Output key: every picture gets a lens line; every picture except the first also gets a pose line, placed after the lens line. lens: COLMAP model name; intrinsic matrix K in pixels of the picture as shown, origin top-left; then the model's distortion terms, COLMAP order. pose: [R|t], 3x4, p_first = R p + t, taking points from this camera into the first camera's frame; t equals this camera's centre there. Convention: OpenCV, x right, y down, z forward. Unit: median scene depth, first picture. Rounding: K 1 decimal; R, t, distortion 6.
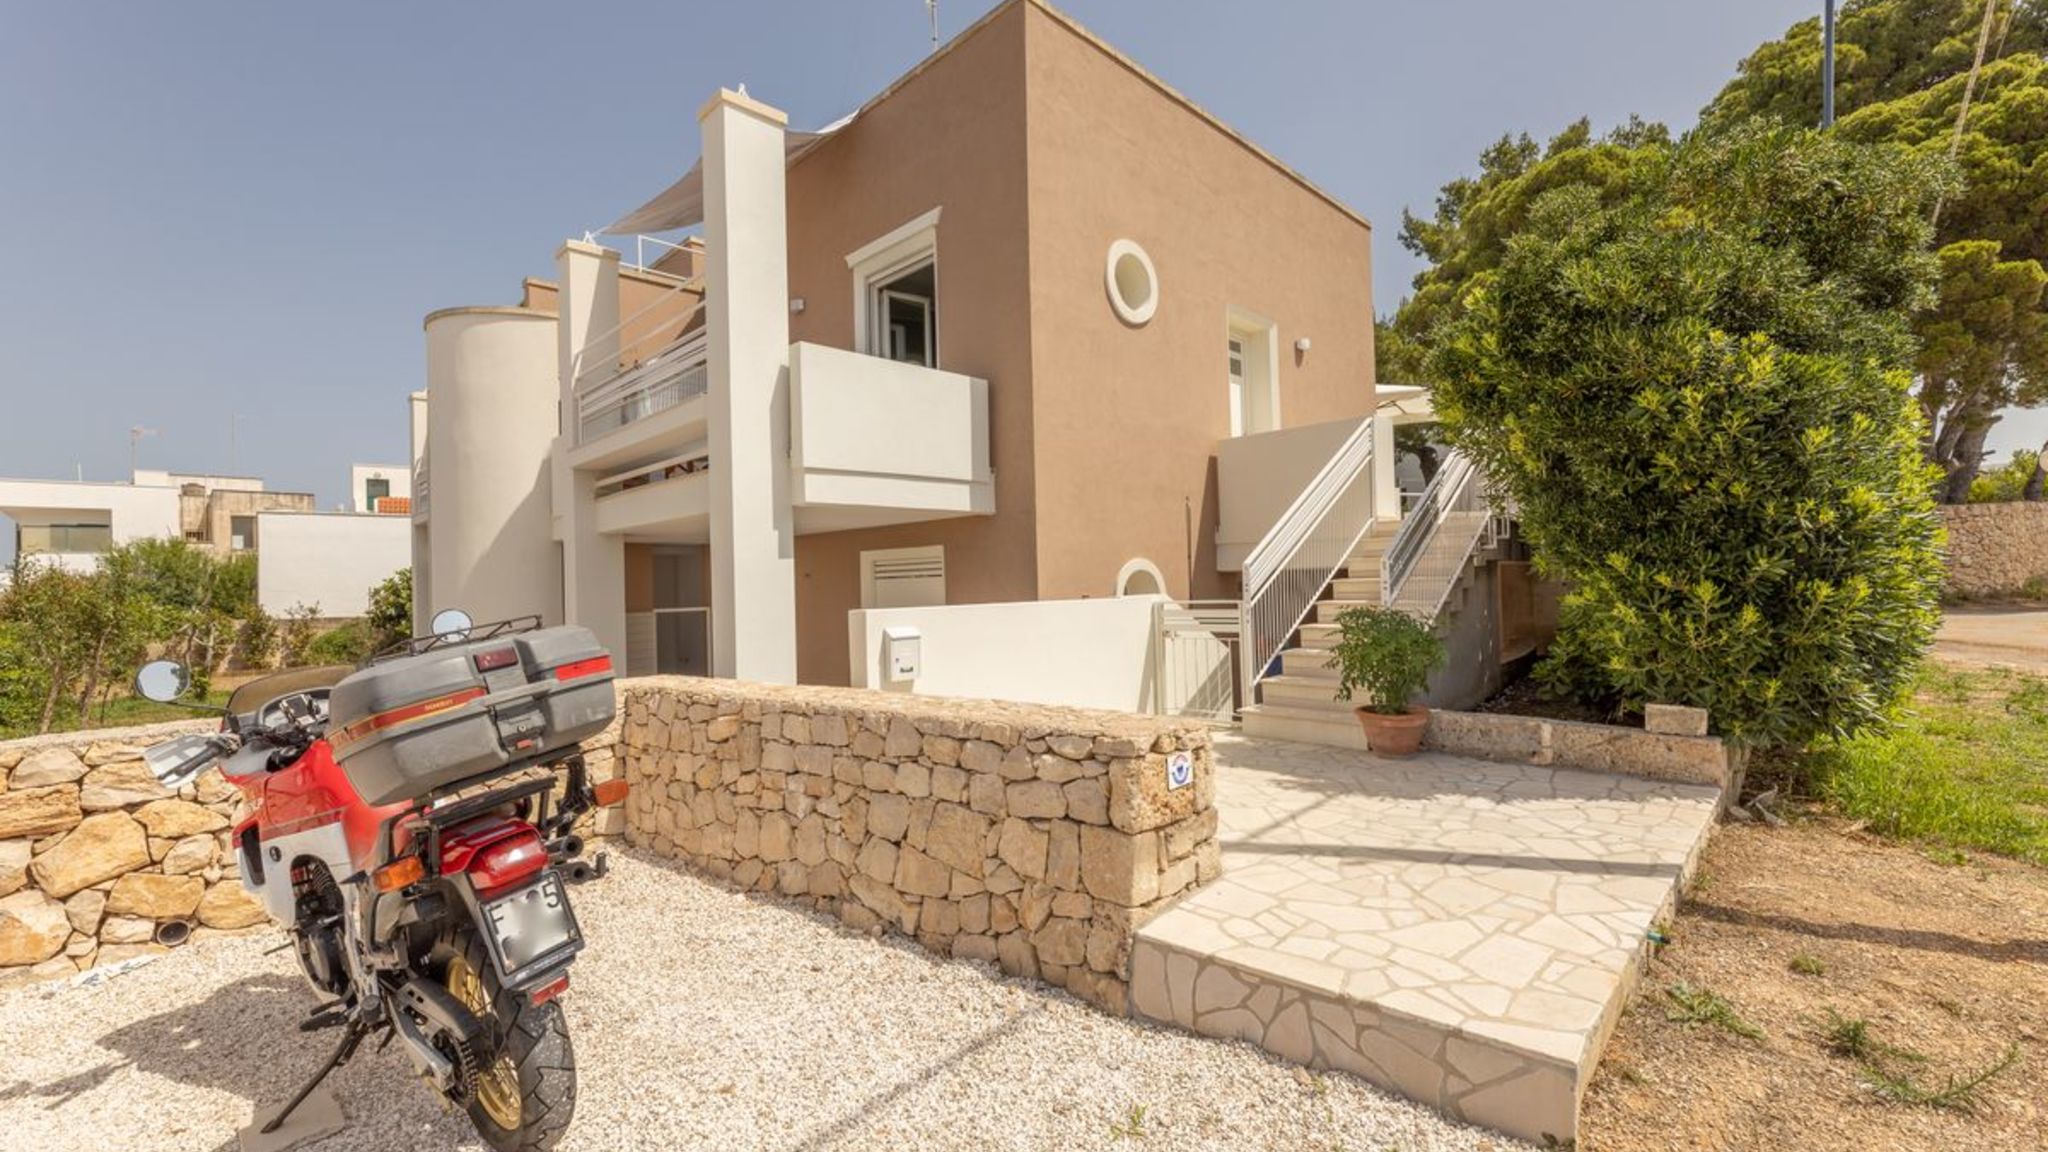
lens RADIAL K [[827.2, 0, 1028.1], [0, 827.2, 572.2], [0, 0, 1]] dist [0.001653, -0.000376]
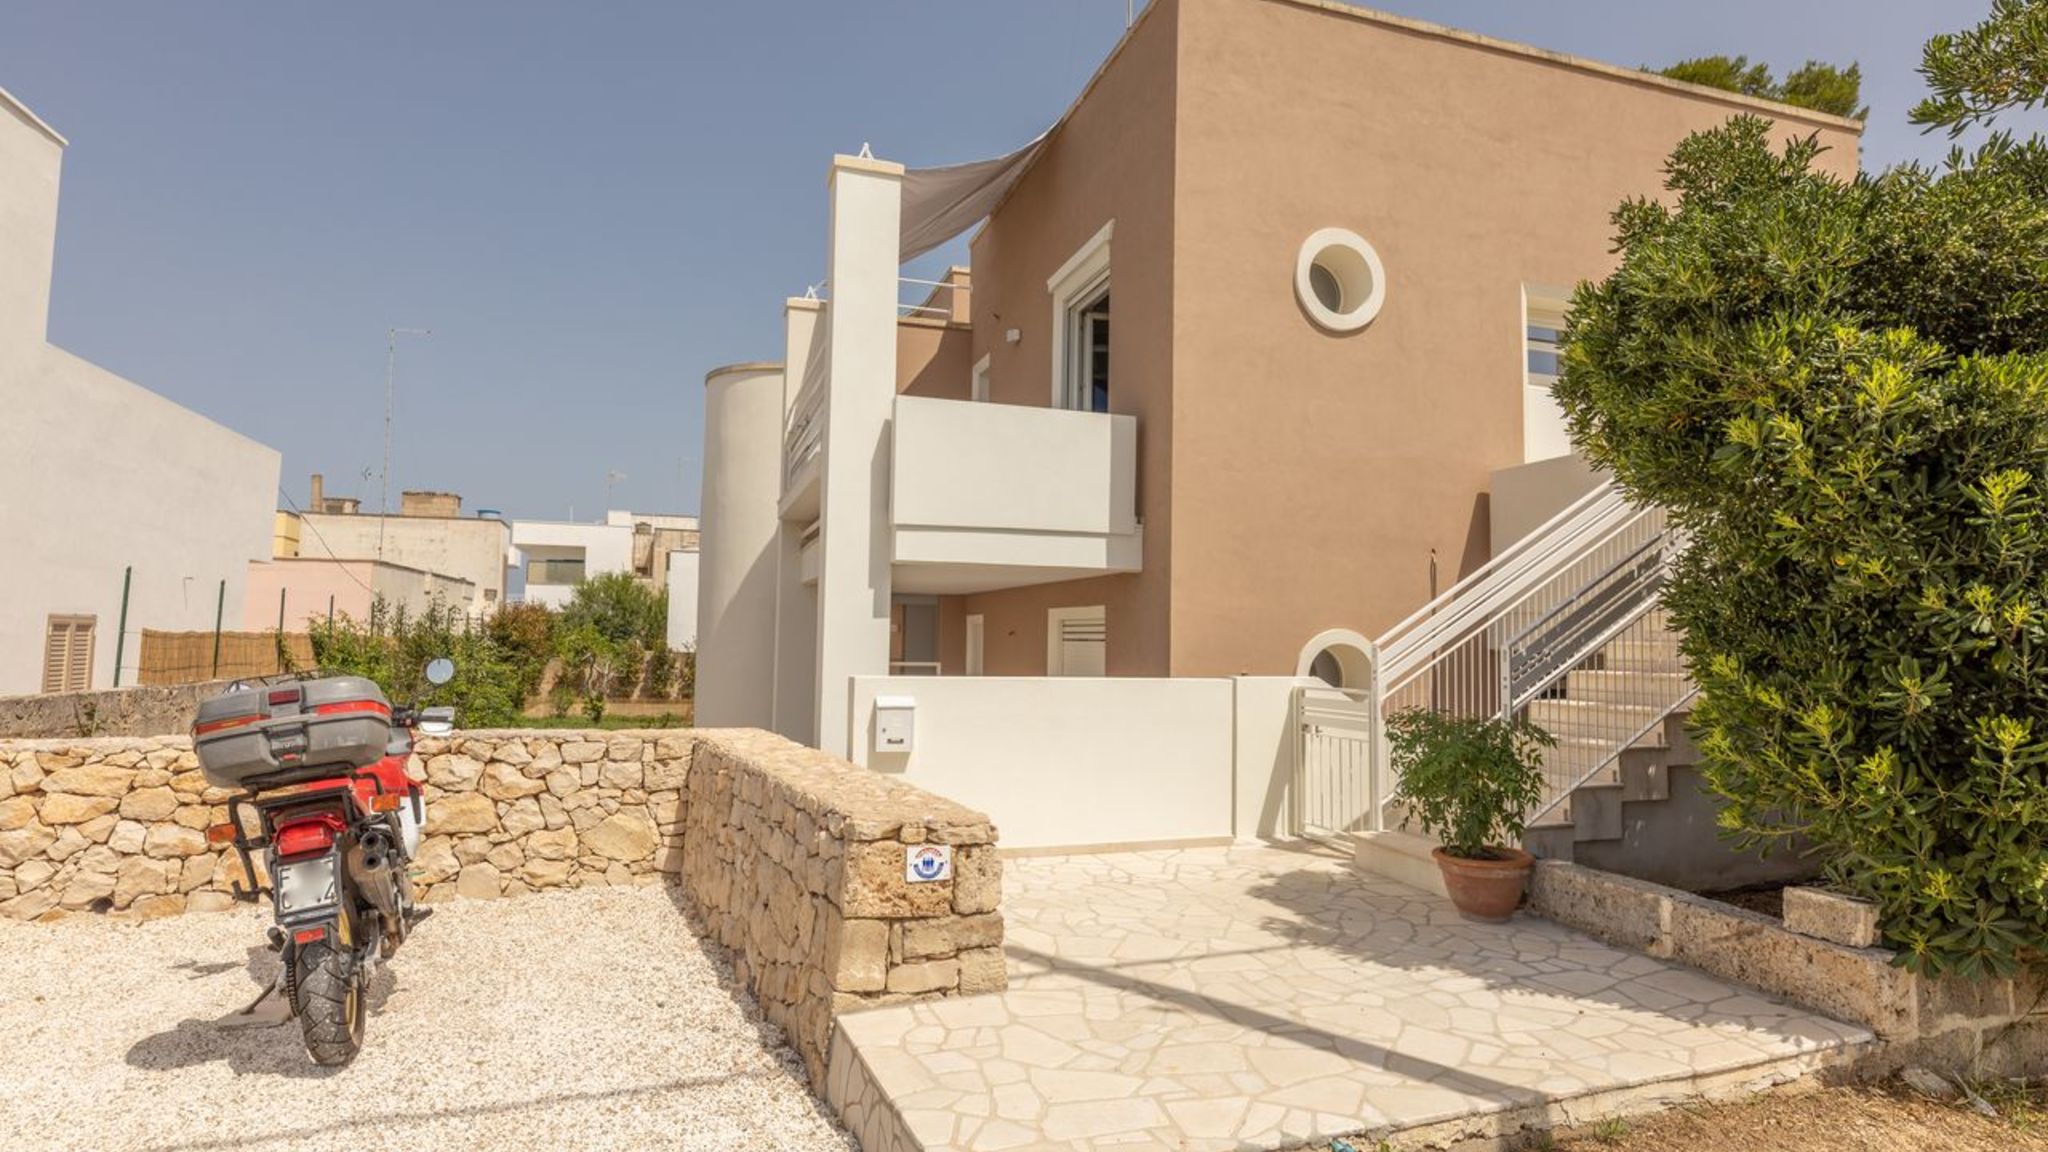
lens RADIAL K [[1056.4, 0, 1023.6], [0, 1056.4, 571.1], [0, 0, 1]] dist [0.001276, 0.000982]
pose [[0.892297, 0.012243, -0.451282, 0.501638], [-0.034607, 0.998546, -0.041338, -0.031396], [0.450120, 0.052503, 0.891423, -0.034827]]
